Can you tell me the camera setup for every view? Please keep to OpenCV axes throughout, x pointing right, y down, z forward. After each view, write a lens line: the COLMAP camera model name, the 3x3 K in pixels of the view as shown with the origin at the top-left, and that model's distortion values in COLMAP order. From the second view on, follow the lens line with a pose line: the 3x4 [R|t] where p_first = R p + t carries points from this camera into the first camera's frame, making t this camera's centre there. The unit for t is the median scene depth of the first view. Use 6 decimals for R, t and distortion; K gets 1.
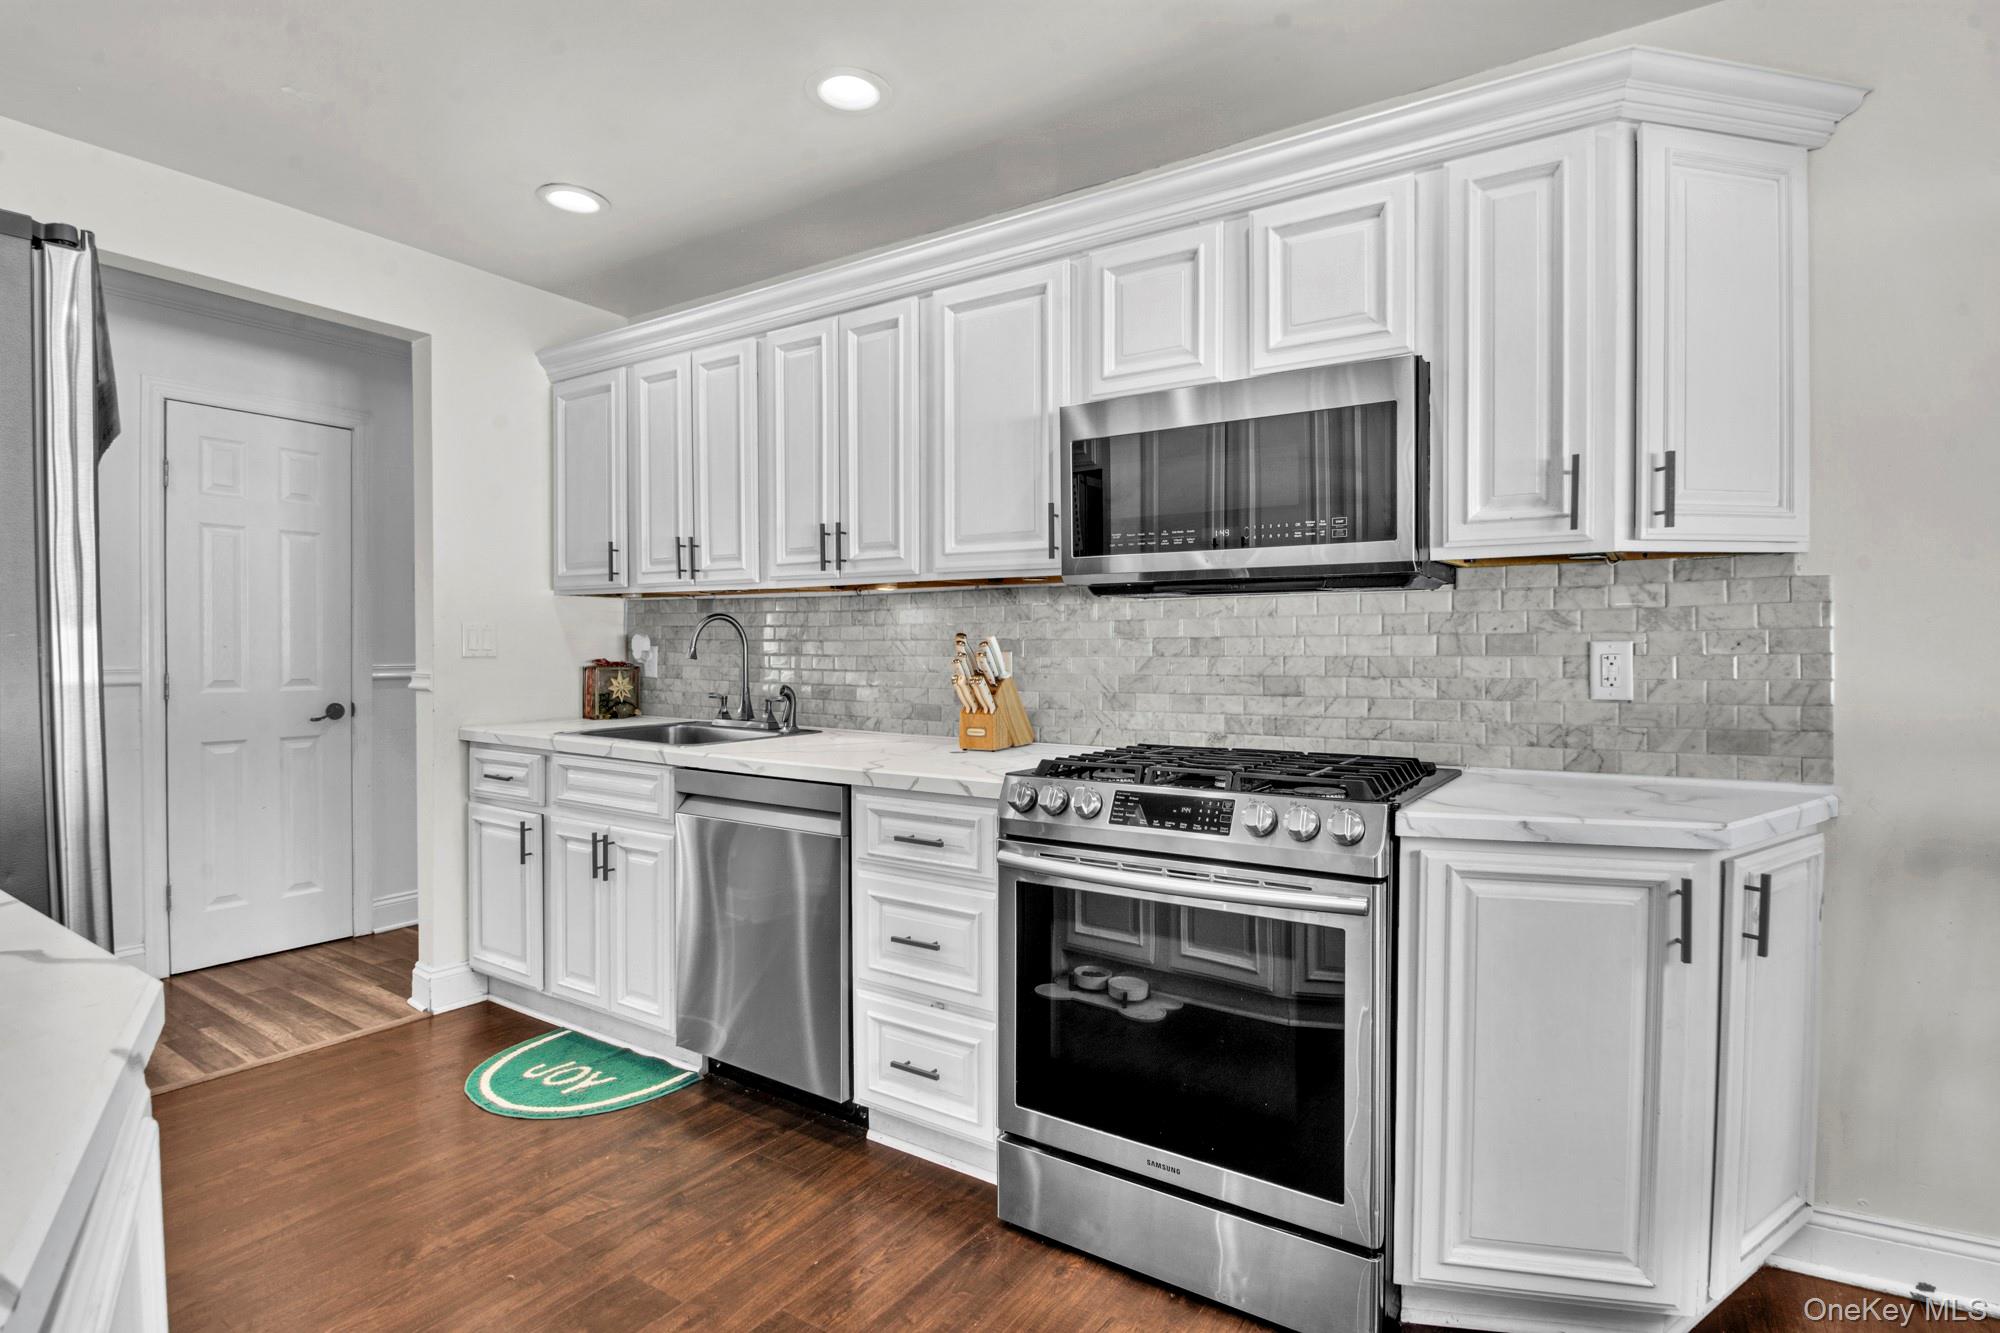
lens RADIAL K [[1001.0, 0, 992.5], [0, 1001.0, 661.5], [0, 0, 1]] dist [-0.010630, -0.006243]
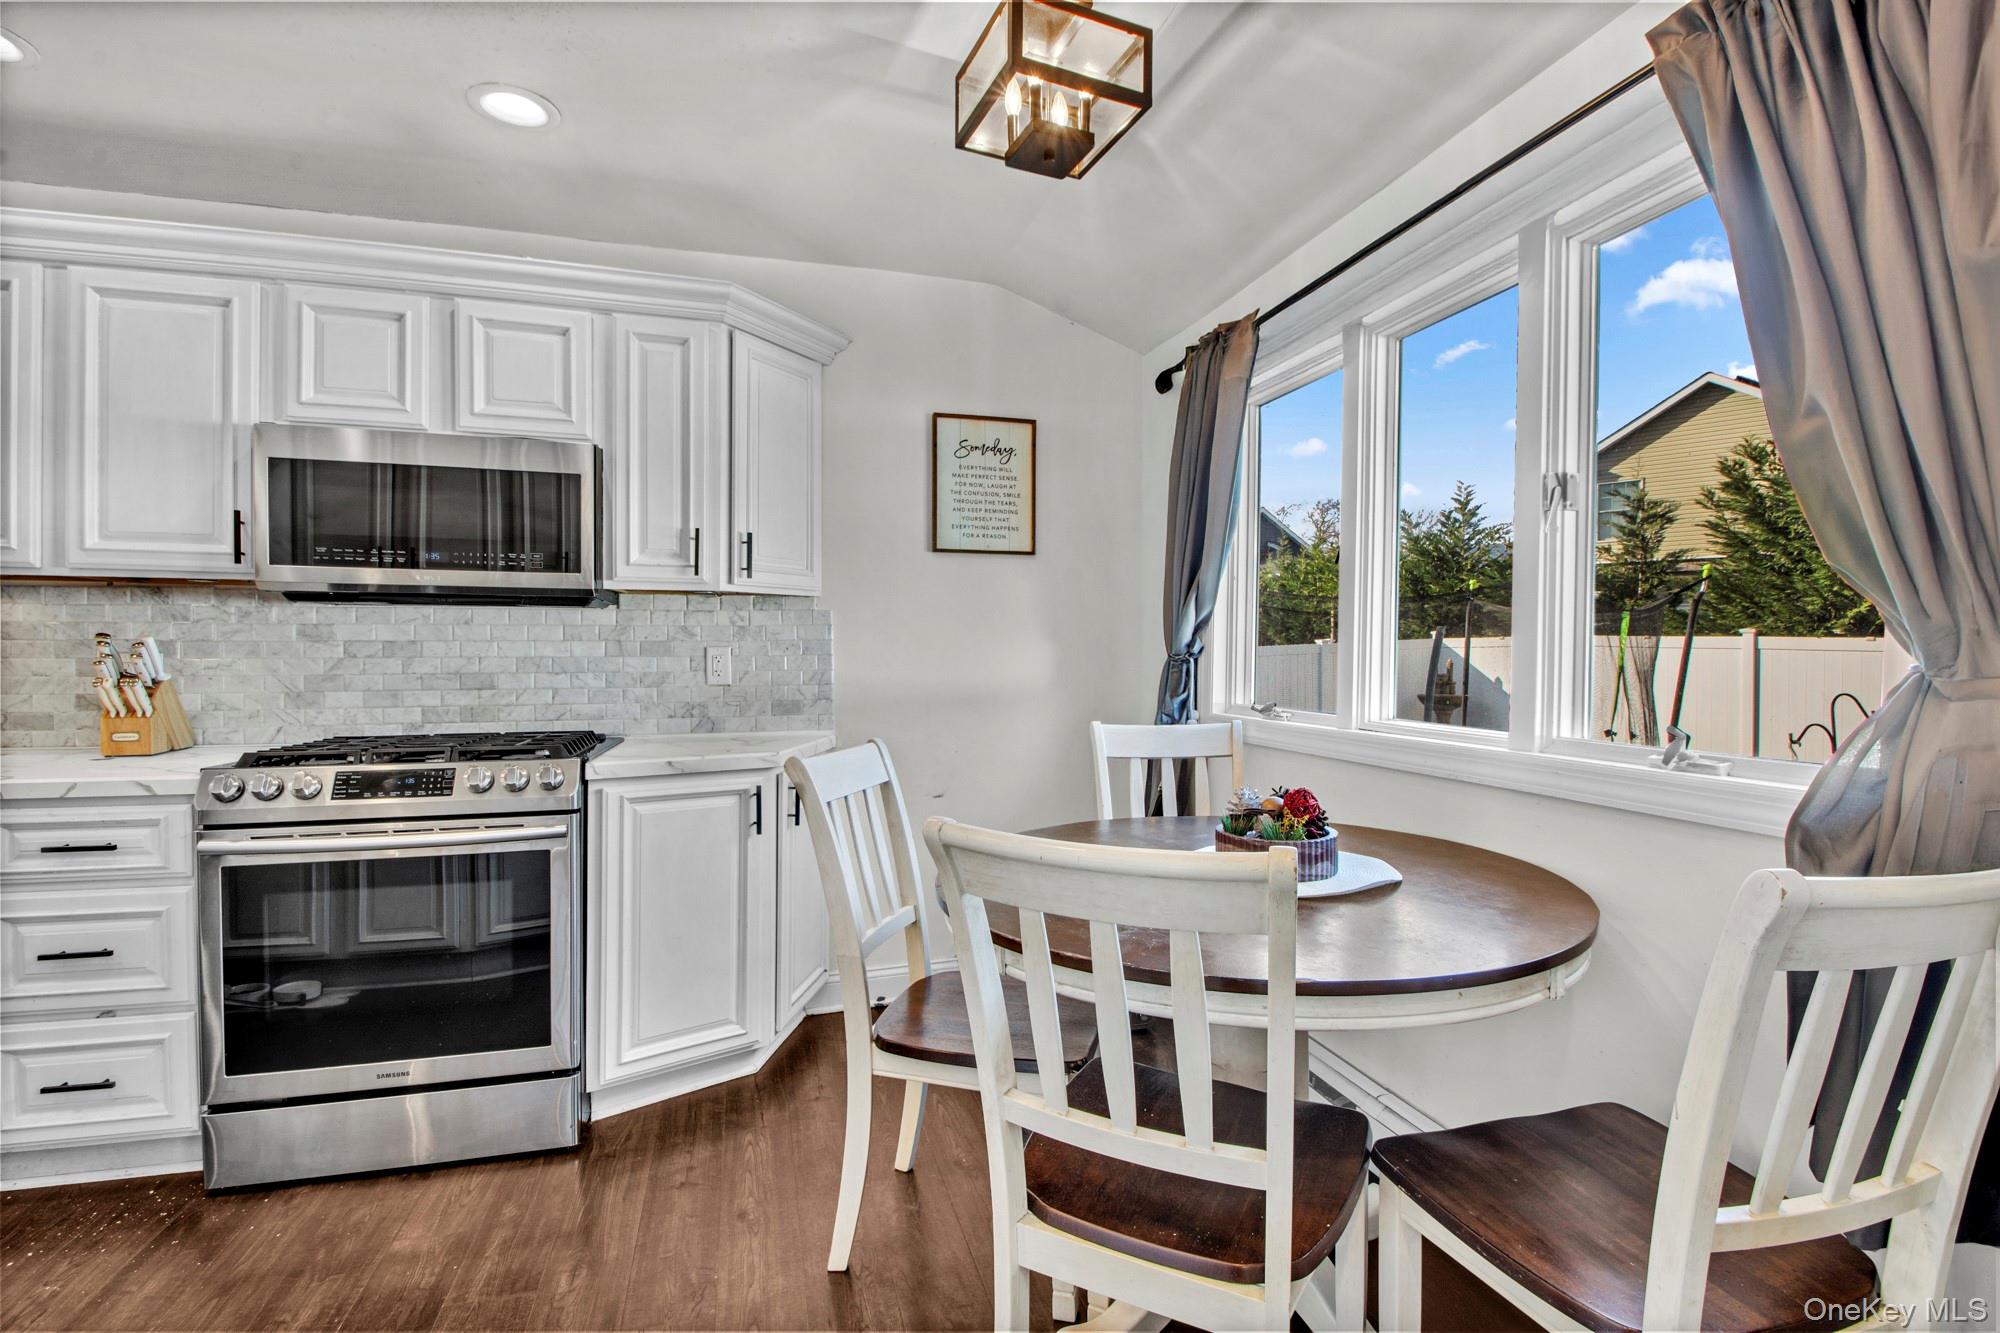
lens RADIAL K [[913.6, 0, 1007.3], [0, 913.6, 661.9], [0, 0, 1]] dist [-0.002658, -0.002982]
pose [[0.653349, -0.004301, 0.757045, -0.157479], [0.007013, 0.999975, -0.000371, 0.006512], [-0.757024, 0.005552, 0.653363, -0.262459]]
